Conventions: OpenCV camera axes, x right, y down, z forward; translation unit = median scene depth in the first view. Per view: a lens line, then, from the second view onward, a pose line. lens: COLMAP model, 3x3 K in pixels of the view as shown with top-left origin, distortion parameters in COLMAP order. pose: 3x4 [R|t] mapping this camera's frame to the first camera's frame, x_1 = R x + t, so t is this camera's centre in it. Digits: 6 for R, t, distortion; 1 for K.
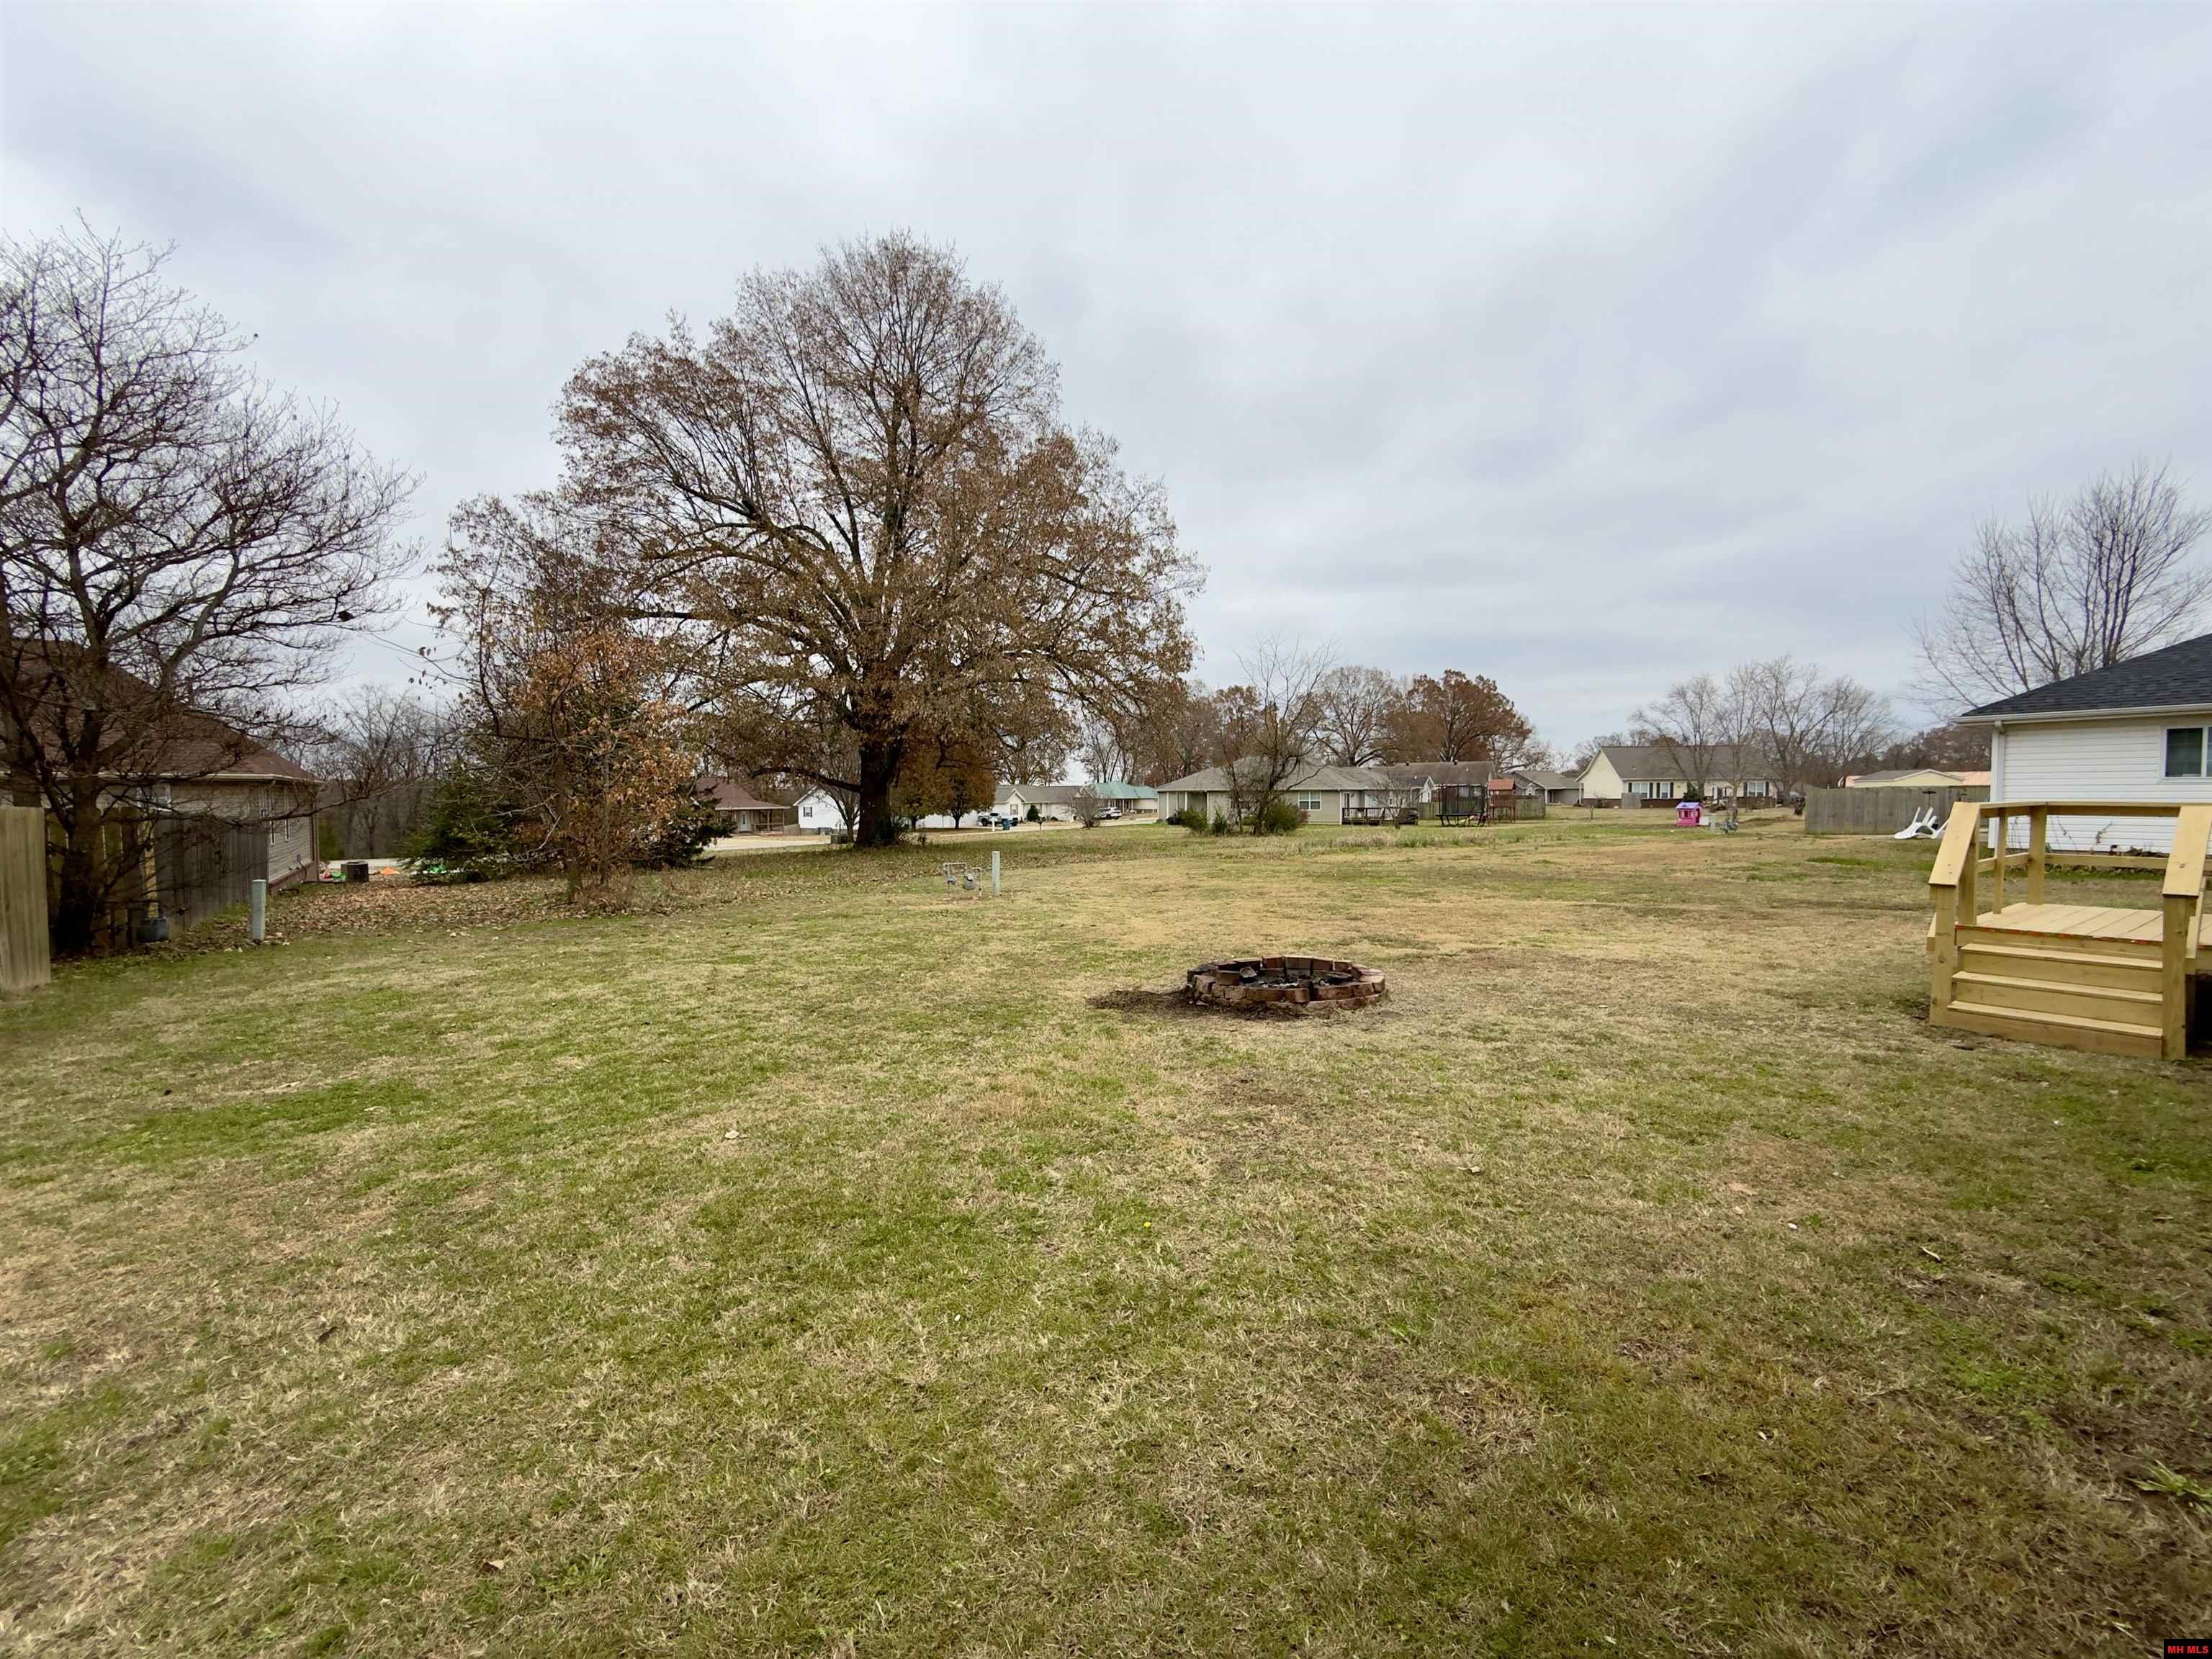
lens RADIAL K [[878.9, 0, 1105.9], [0, 878.9, 839.1], [0, 0, 1]] dist [-0.000879, 0.000608]
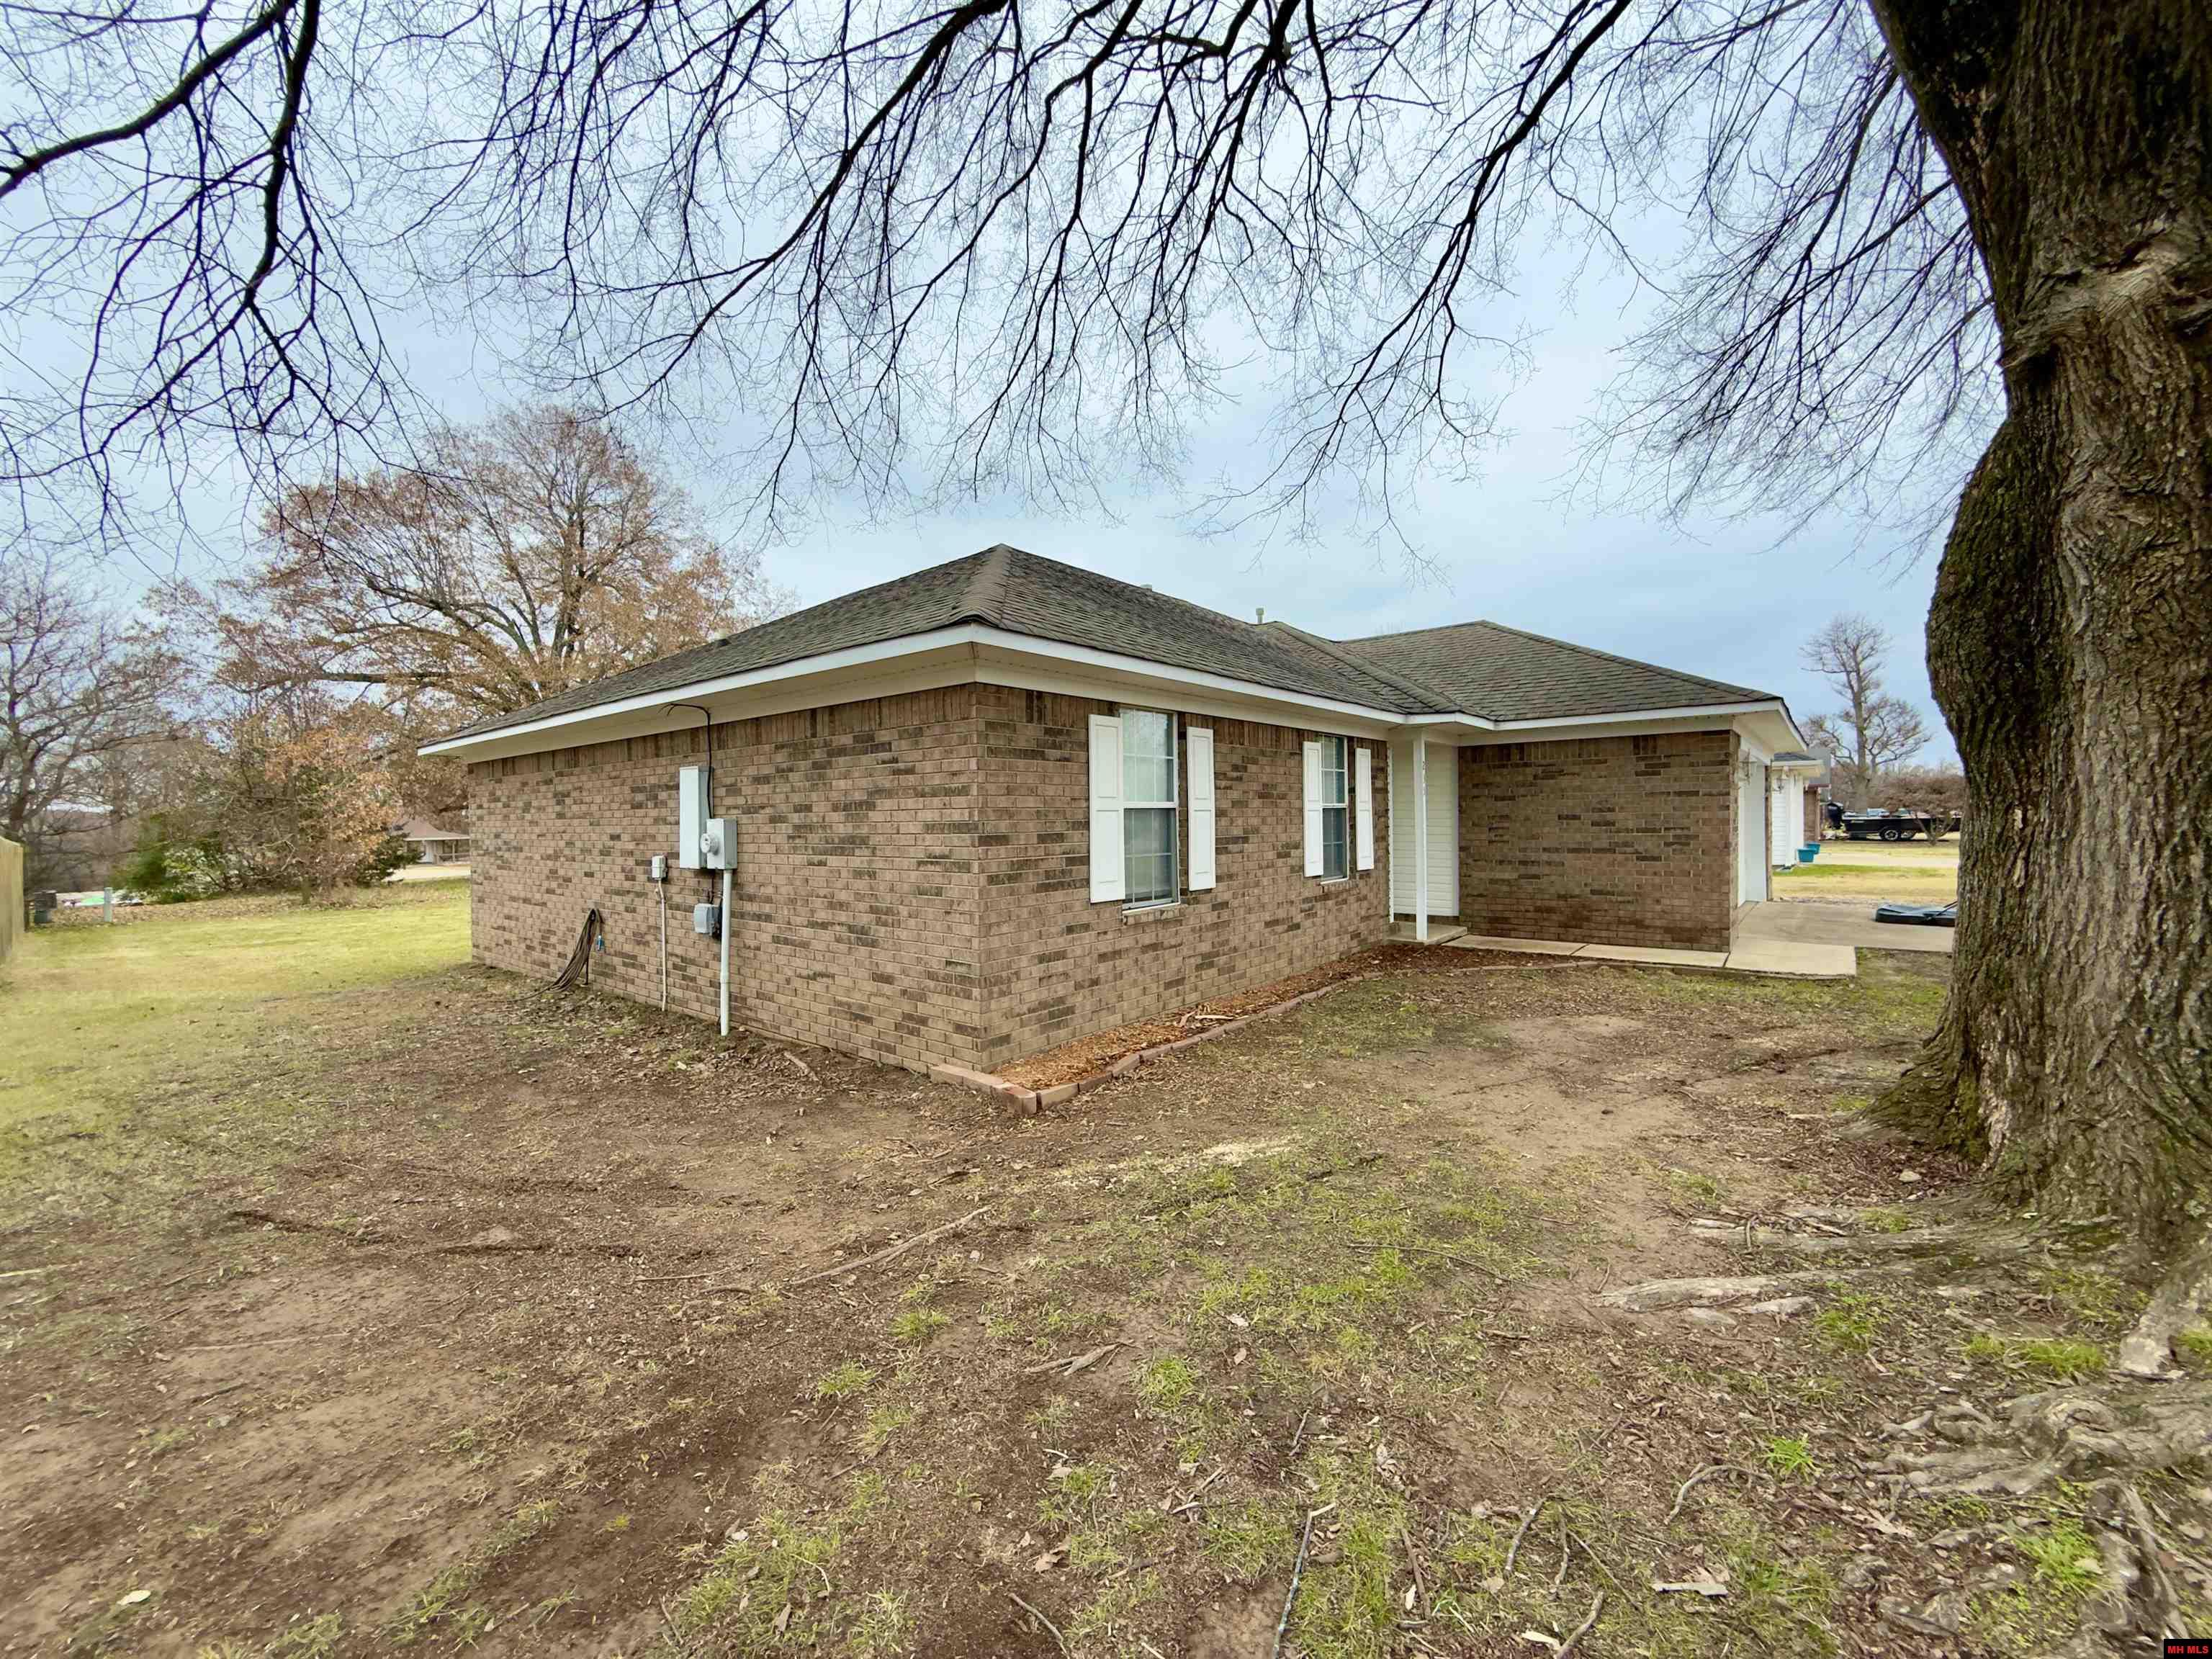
lens RADIAL K [[878.9, 0, 1100.2], [0, 878.9, 817.5], [0, 0, 1]] dist [-0.000879, 0.000608]
pose [[0.964511, -0.017693, 0.263450, 0.159966], [0.029575, 0.998713, -0.041202, 0.011345], [-0.262382, 0.047532, 0.963793, -0.409882]]
